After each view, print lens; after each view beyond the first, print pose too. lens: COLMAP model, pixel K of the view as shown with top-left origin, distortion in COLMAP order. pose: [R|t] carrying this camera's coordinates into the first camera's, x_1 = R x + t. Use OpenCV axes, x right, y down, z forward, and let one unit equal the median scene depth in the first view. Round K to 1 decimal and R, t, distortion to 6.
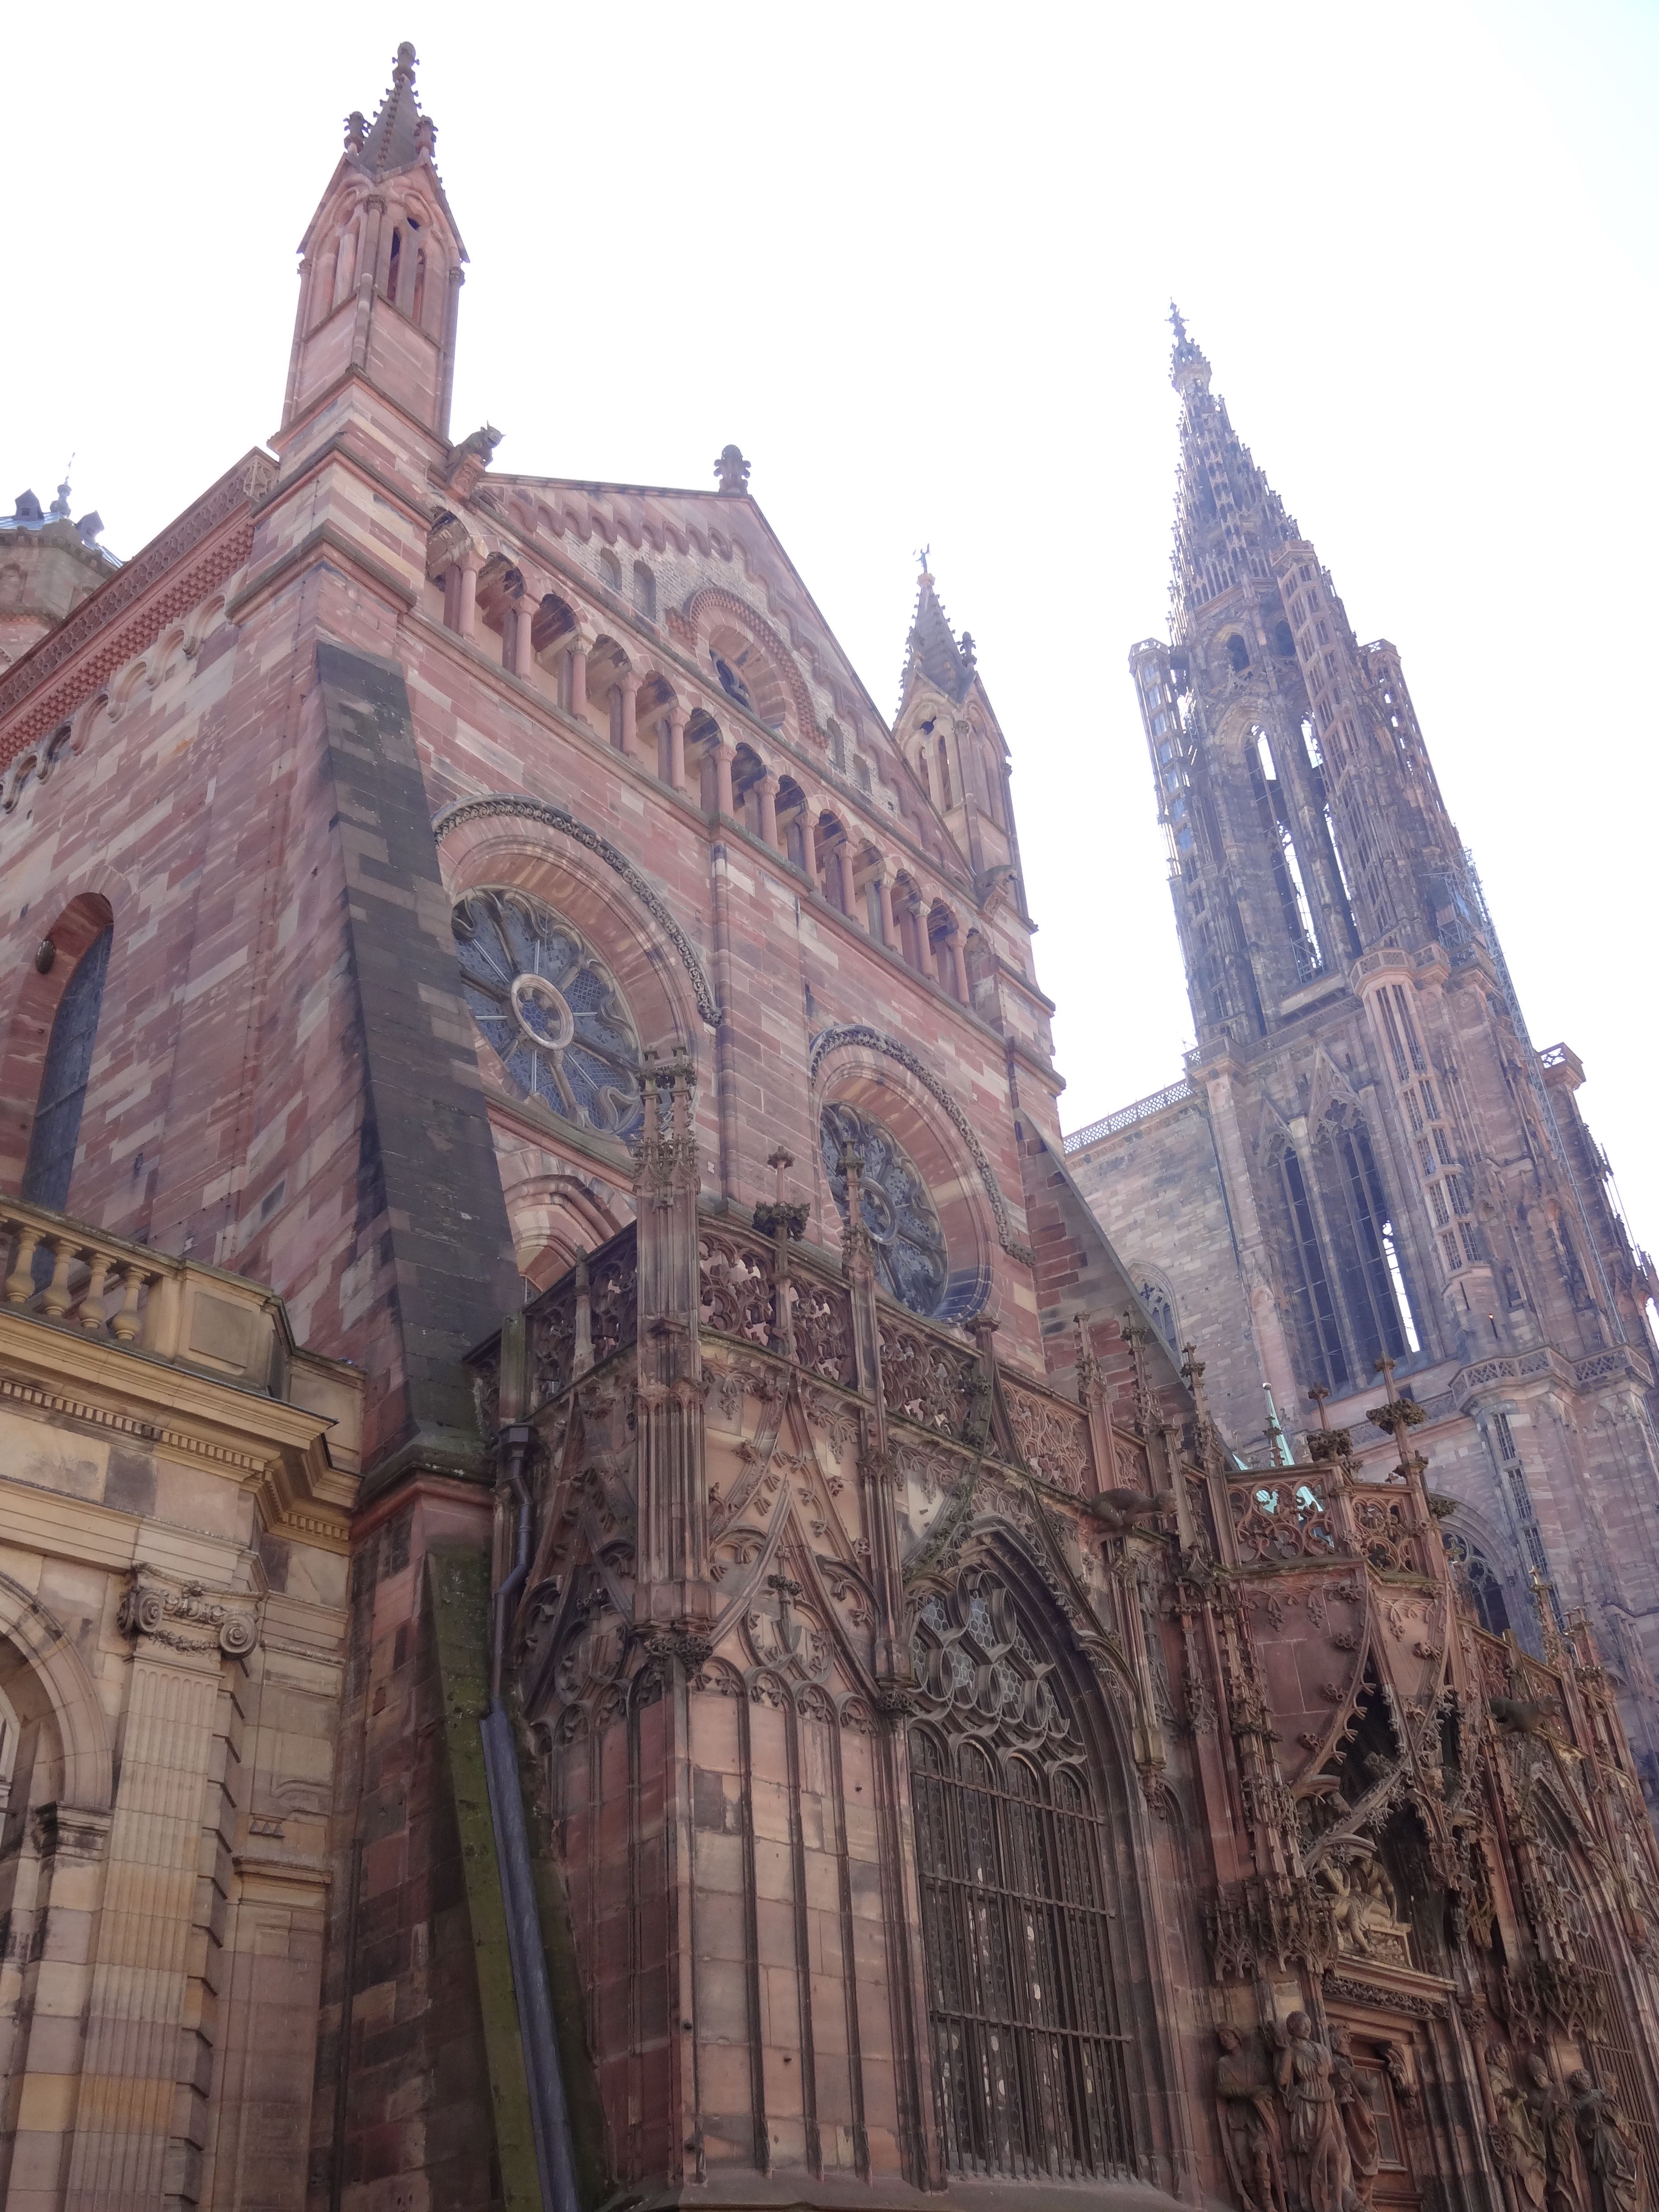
lens RADIAL K [[1972.4, 0, 829.5], [0, 1972.4, 1106.0], [0, 0, 1]] dist [0.069012, -0.246051]
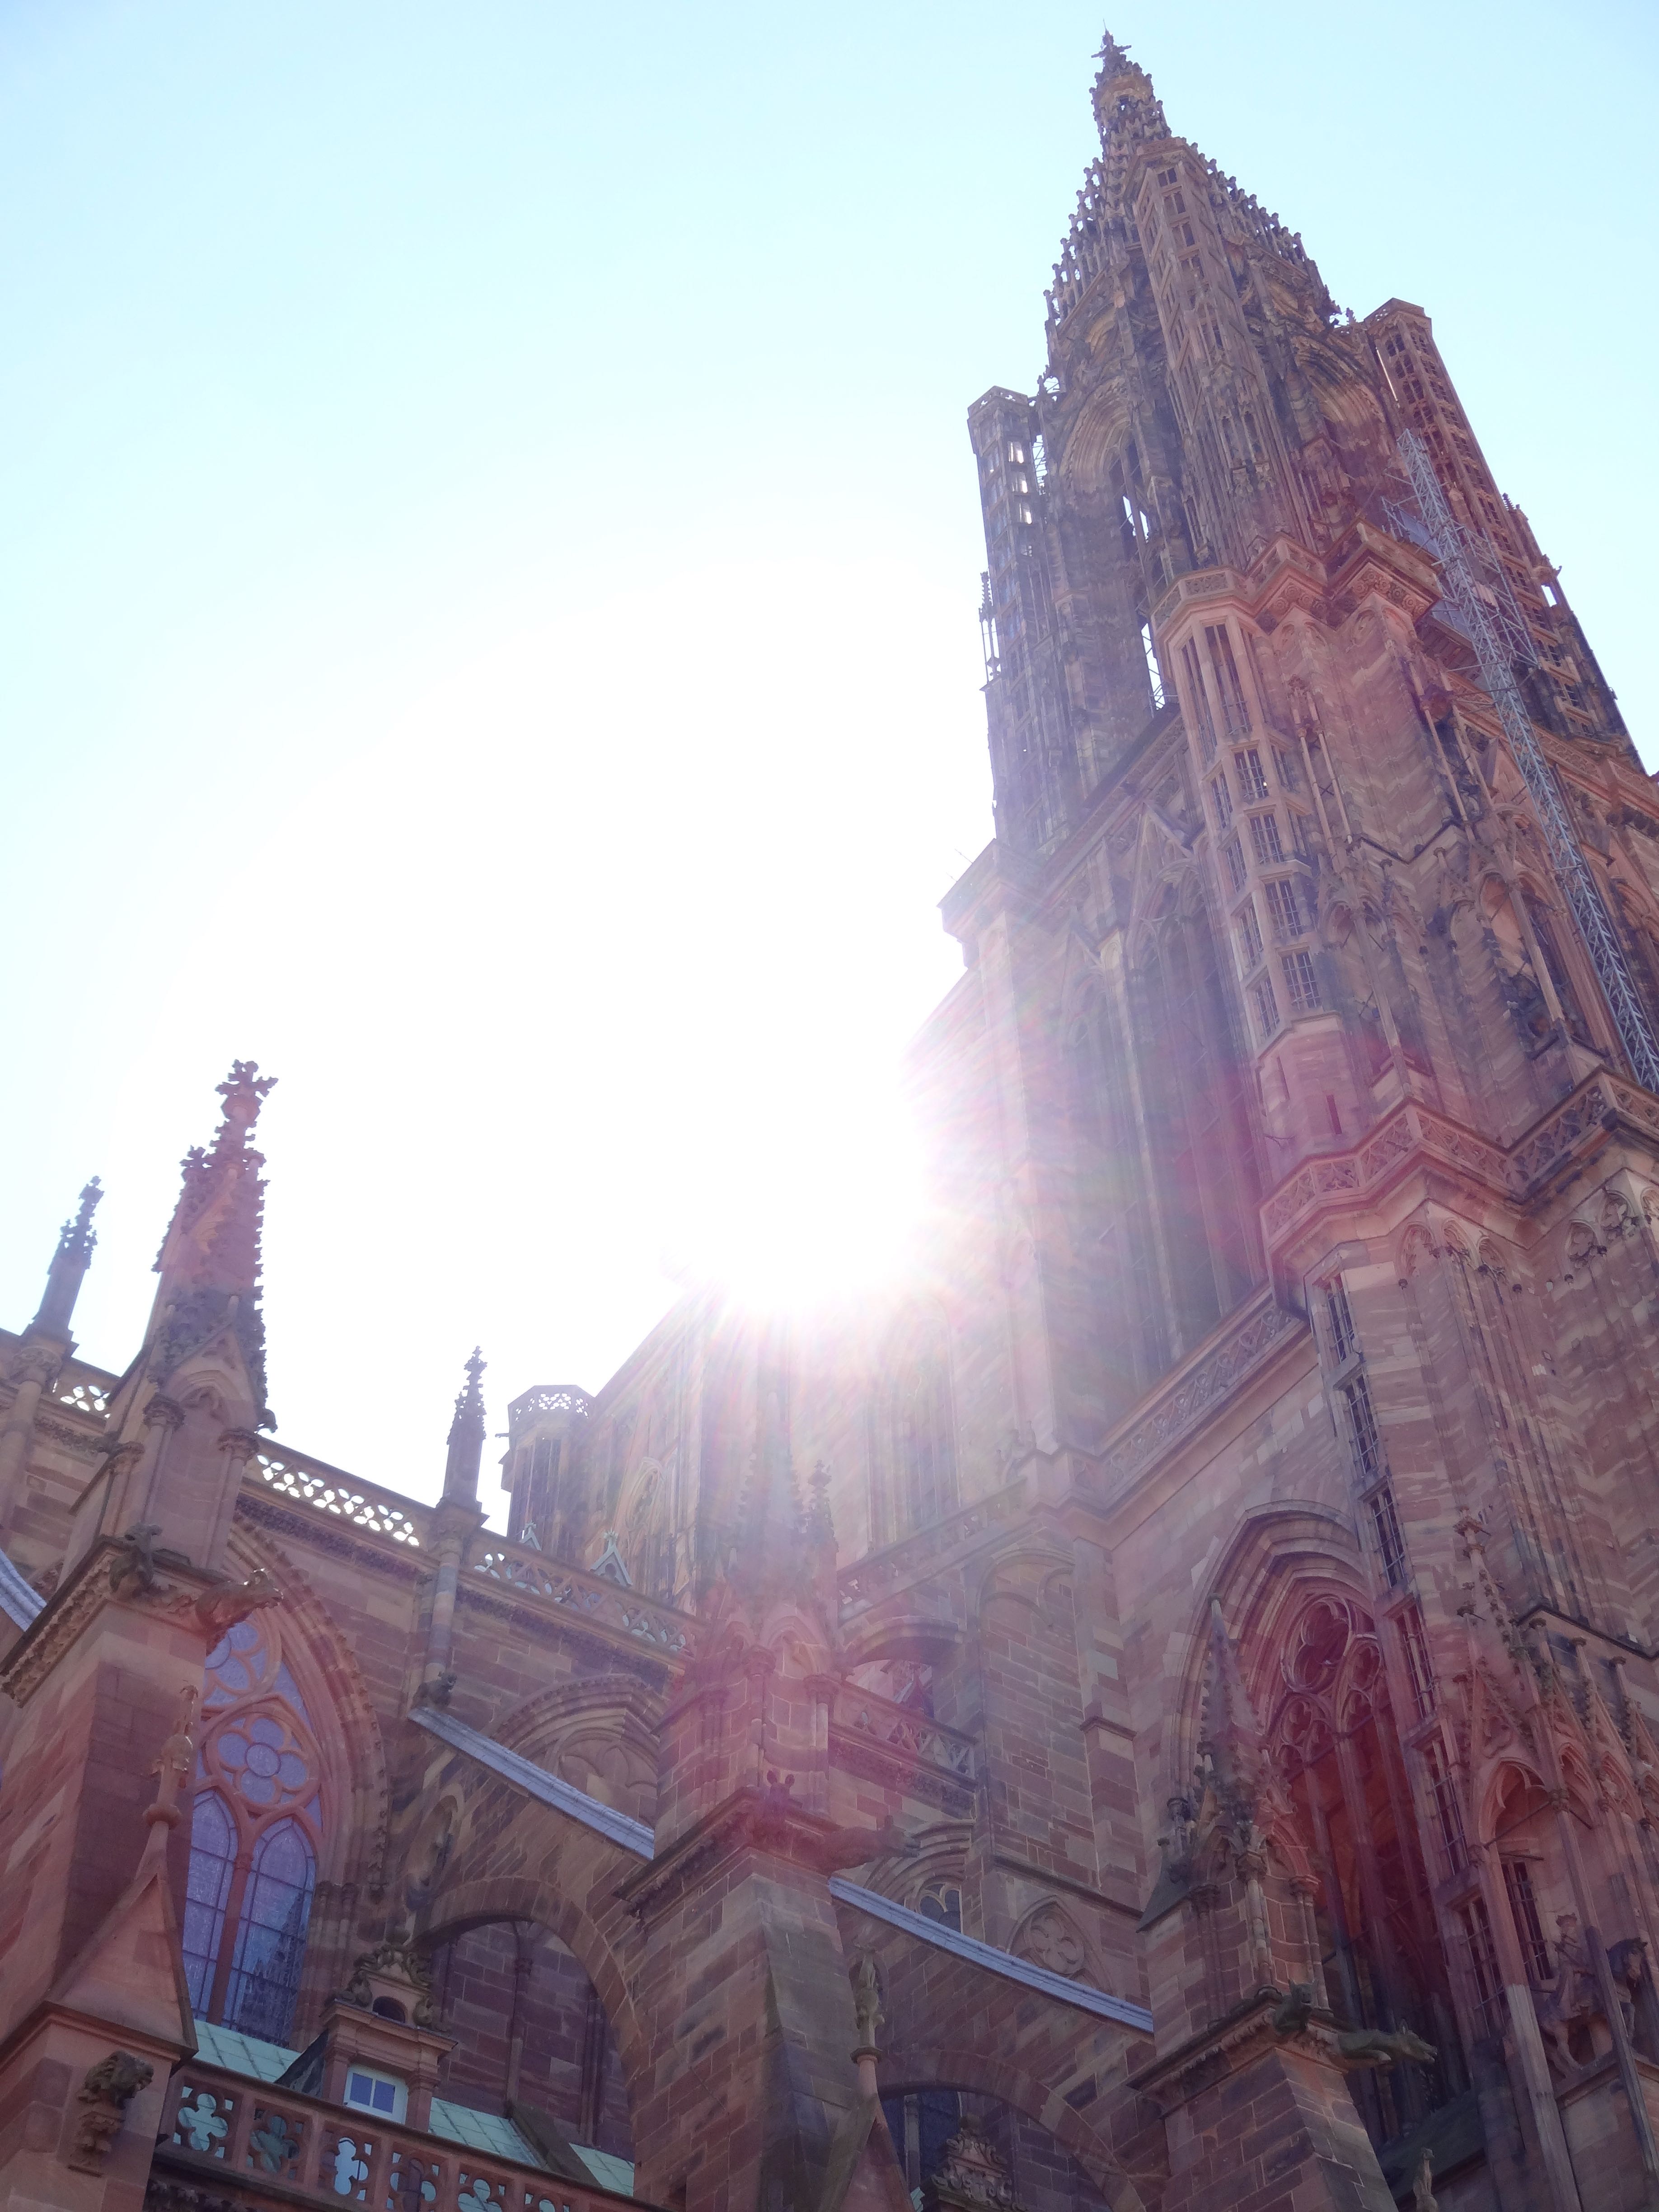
lens RADIAL K [[2609.4, 0, 812.9], [0, 2609.4, 1109.7], [0, 0, 1]] dist [0.001367, -0.023105]
pose [[0.955631, -0.180306, -0.232937, 0.374320], [0.114166, 0.955677, -0.271380, 0.265251], [0.271544, 0.232746, 0.933859, 0.437169]]
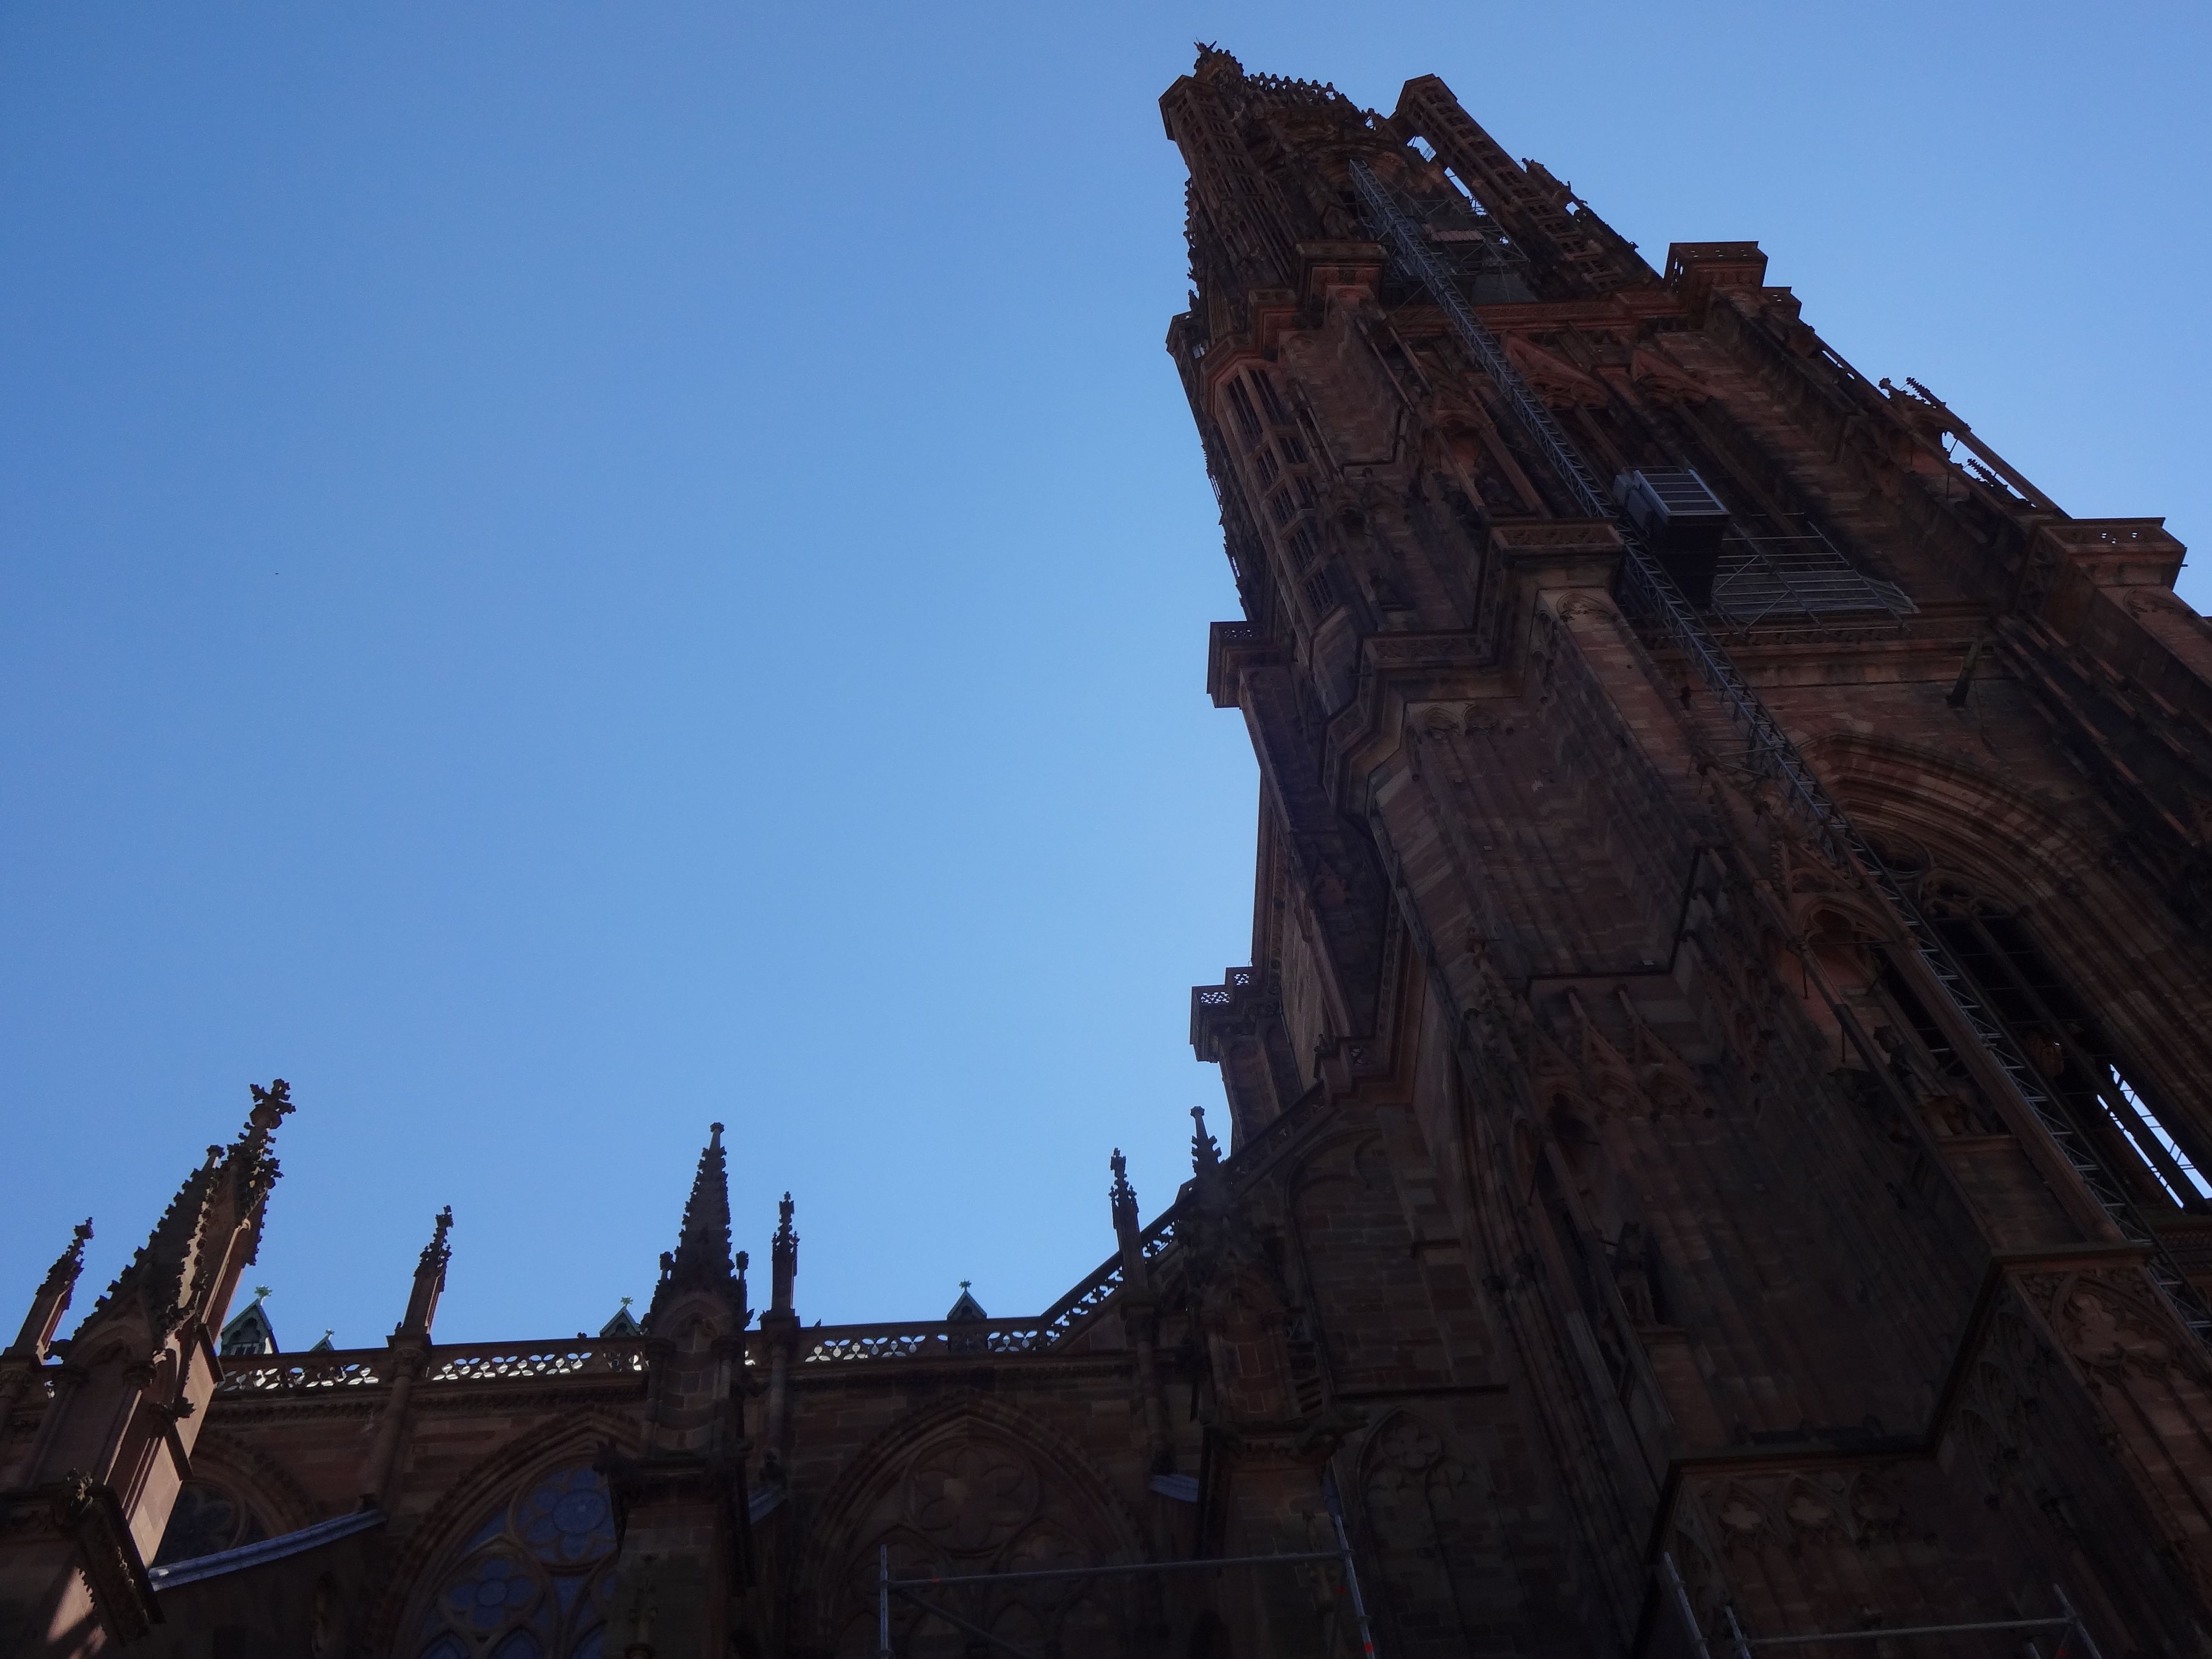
lens RADIAL K [[1972.4, 0, 1106.0], [0, 1972.4, 829.5], [0, 0, 1]] dist [0.069012, -0.246051]
pose [[0.658710, -0.627072, -0.415790, 0.500740], [0.463174, 0.773456, -0.432707, 0.346122], [0.592934, 0.092445, 0.799927, 0.576756]]
